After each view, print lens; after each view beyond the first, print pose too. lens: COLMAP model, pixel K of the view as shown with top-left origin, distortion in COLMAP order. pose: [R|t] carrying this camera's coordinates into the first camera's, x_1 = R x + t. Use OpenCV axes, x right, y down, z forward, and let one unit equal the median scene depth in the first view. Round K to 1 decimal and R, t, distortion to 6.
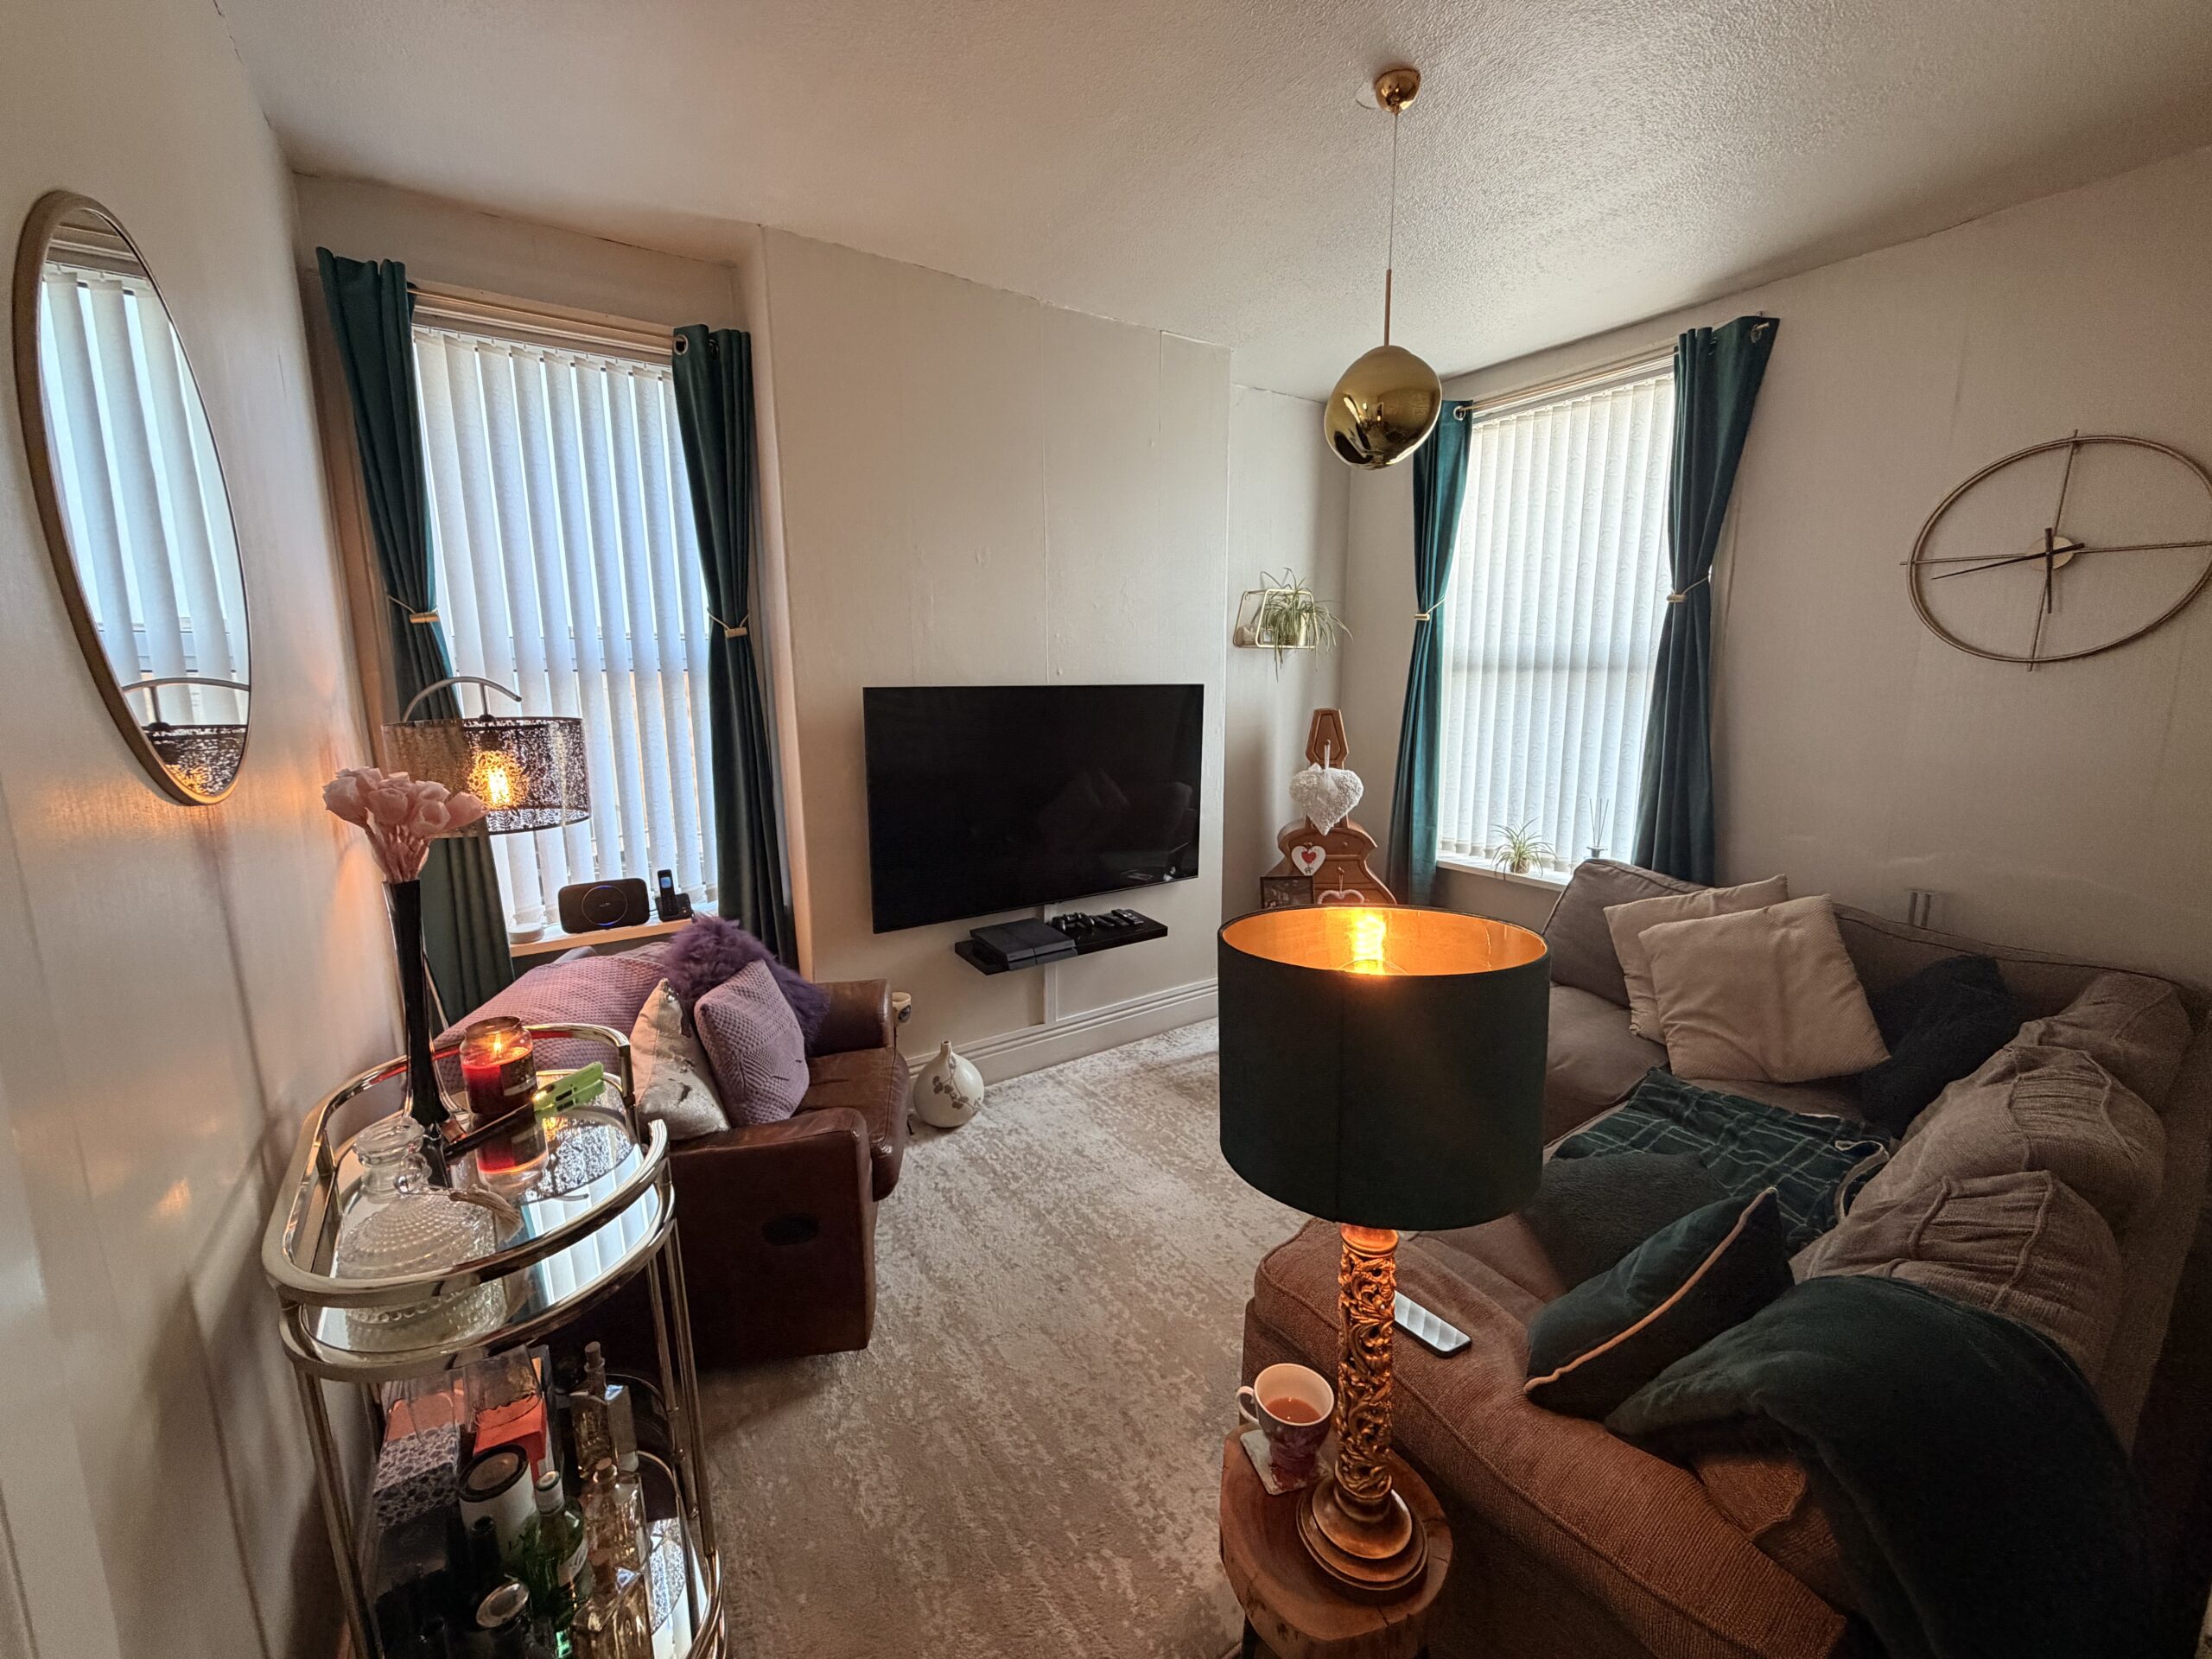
lens RADIAL K [[883.2, 0, 1103.7], [0, 883.2, 835.4], [0, 0, 1]] dist [-0.000256, -0.000032]
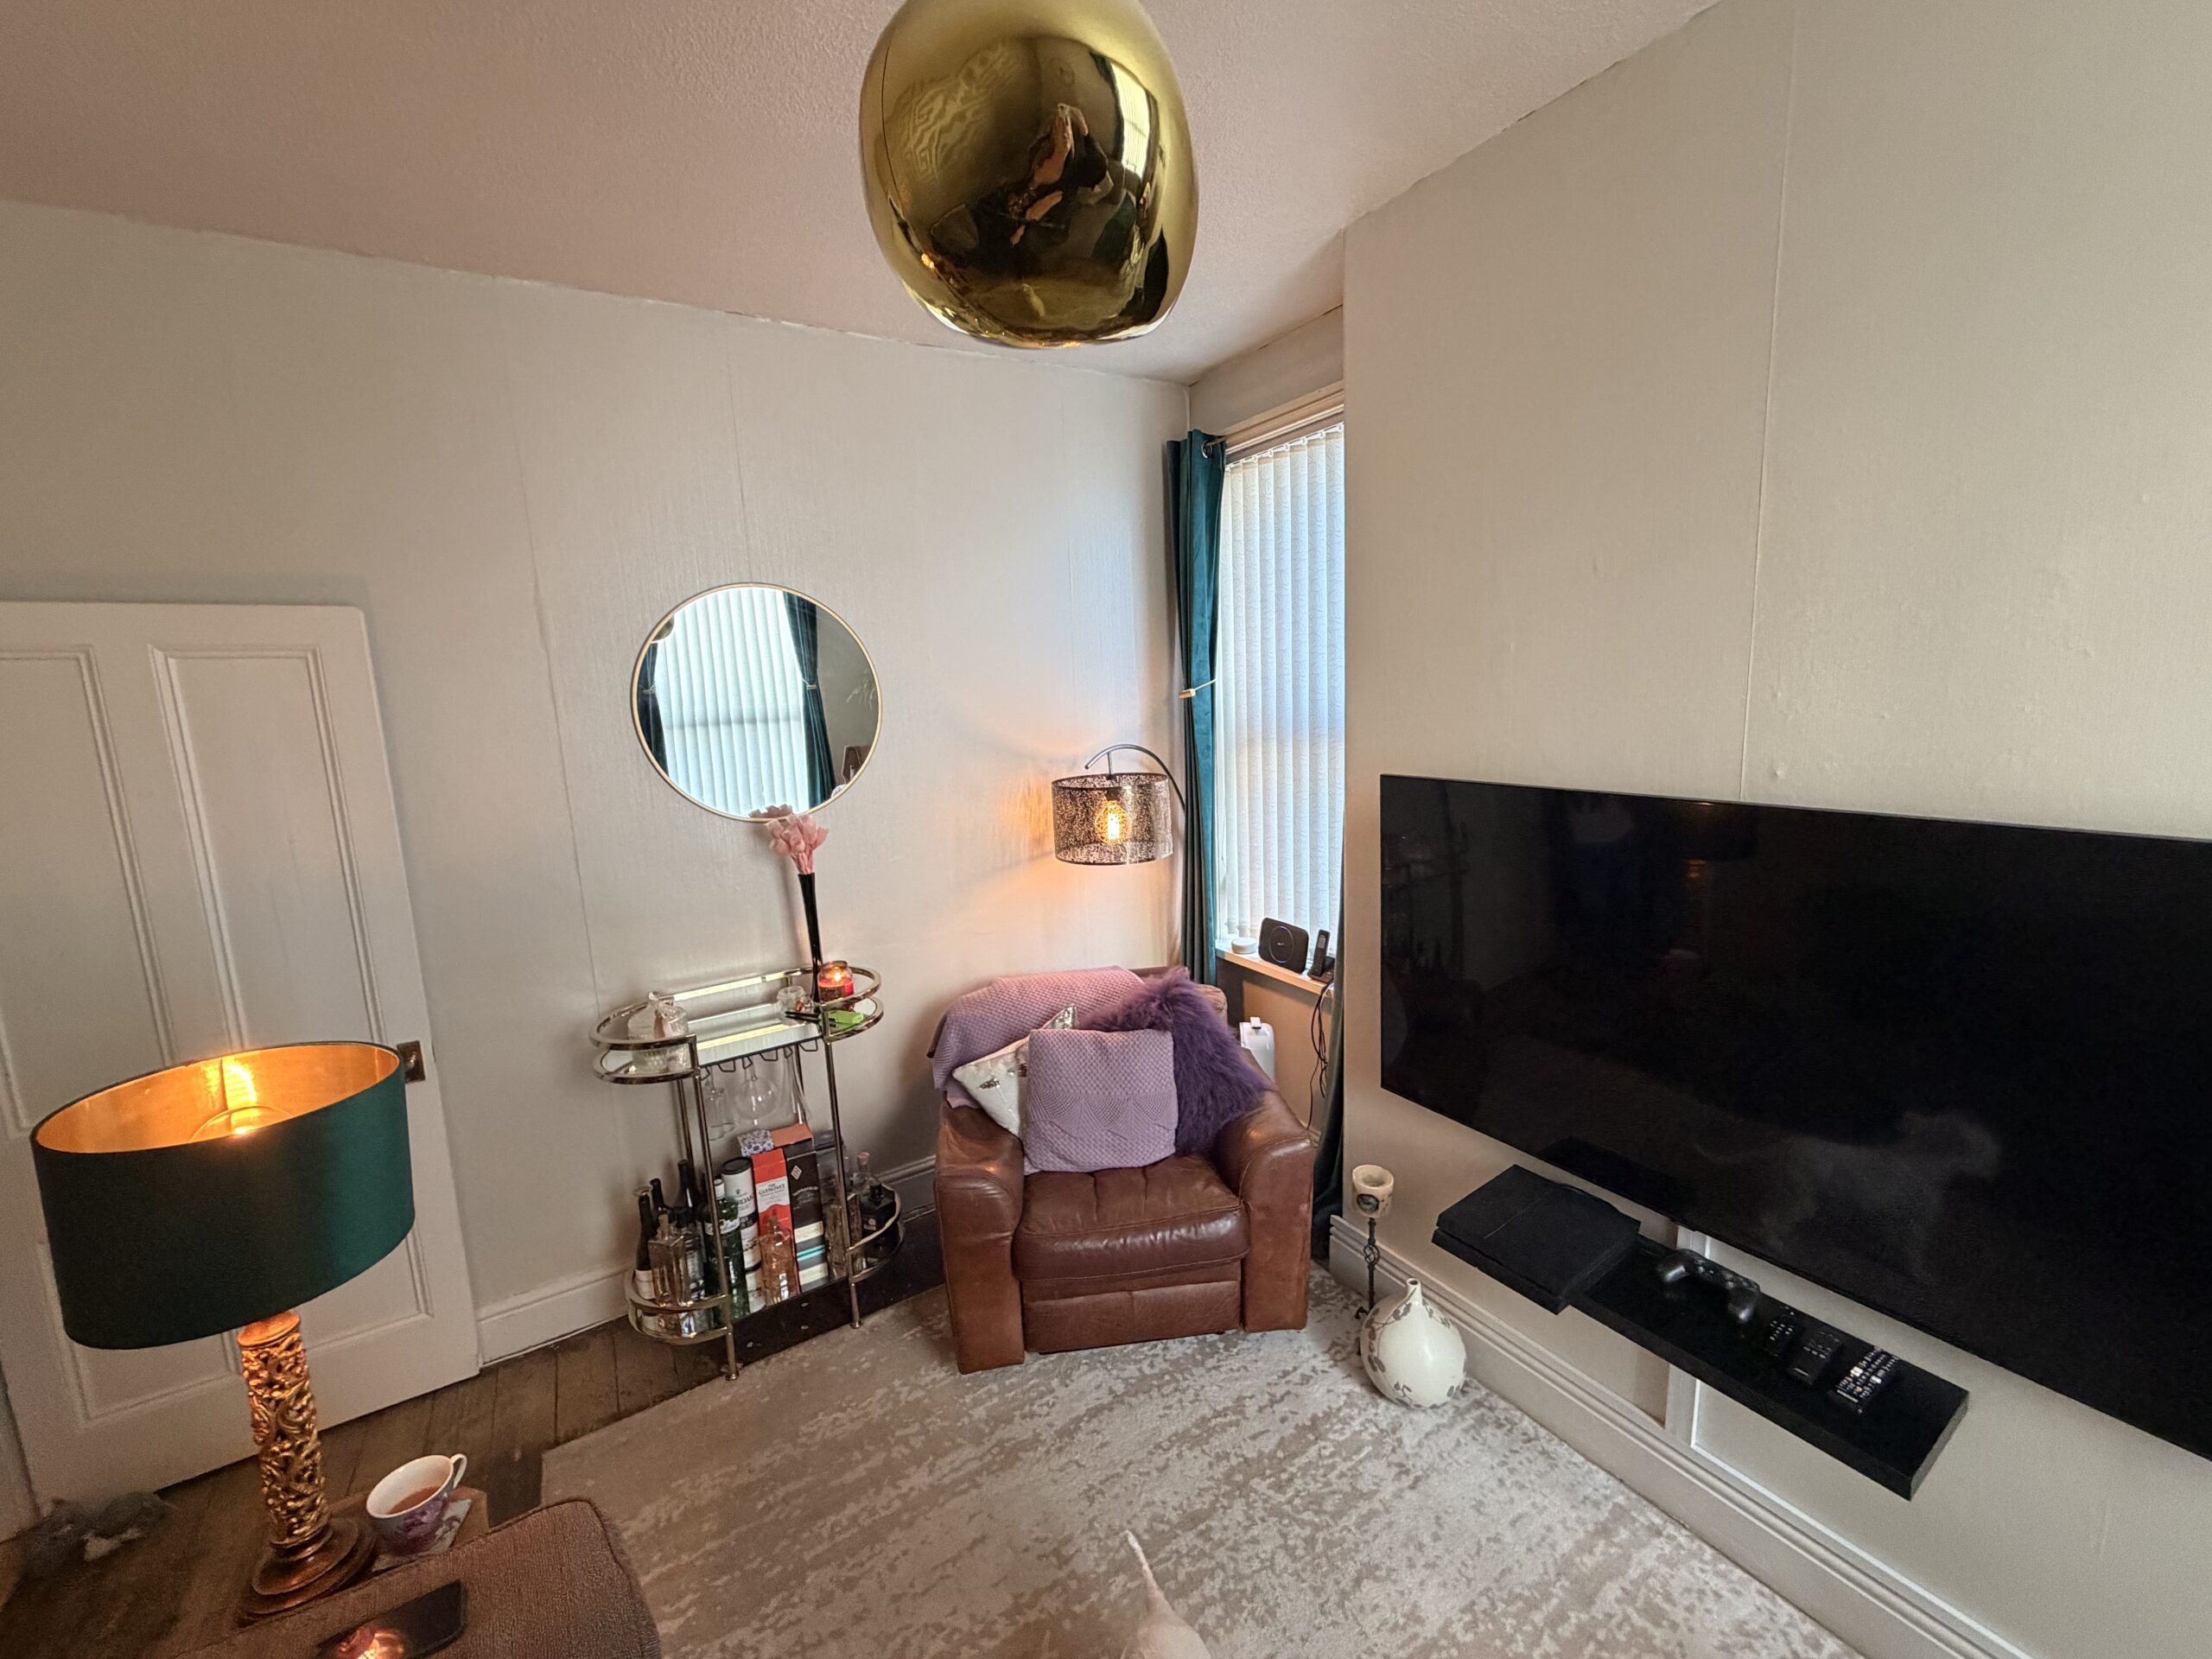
lens RADIAL K [[883.2, 0, 1107.6], [0, 883.2, 830.6], [0, 0, 1]] dist [-0.000256, -0.000032]
pose [[-0.066585, 0.174088, -0.982476, 0.512645], [-0.112246, 0.977104, 0.180743, -0.237493], [0.991447, 0.122314, -0.045520, 0.827547]]
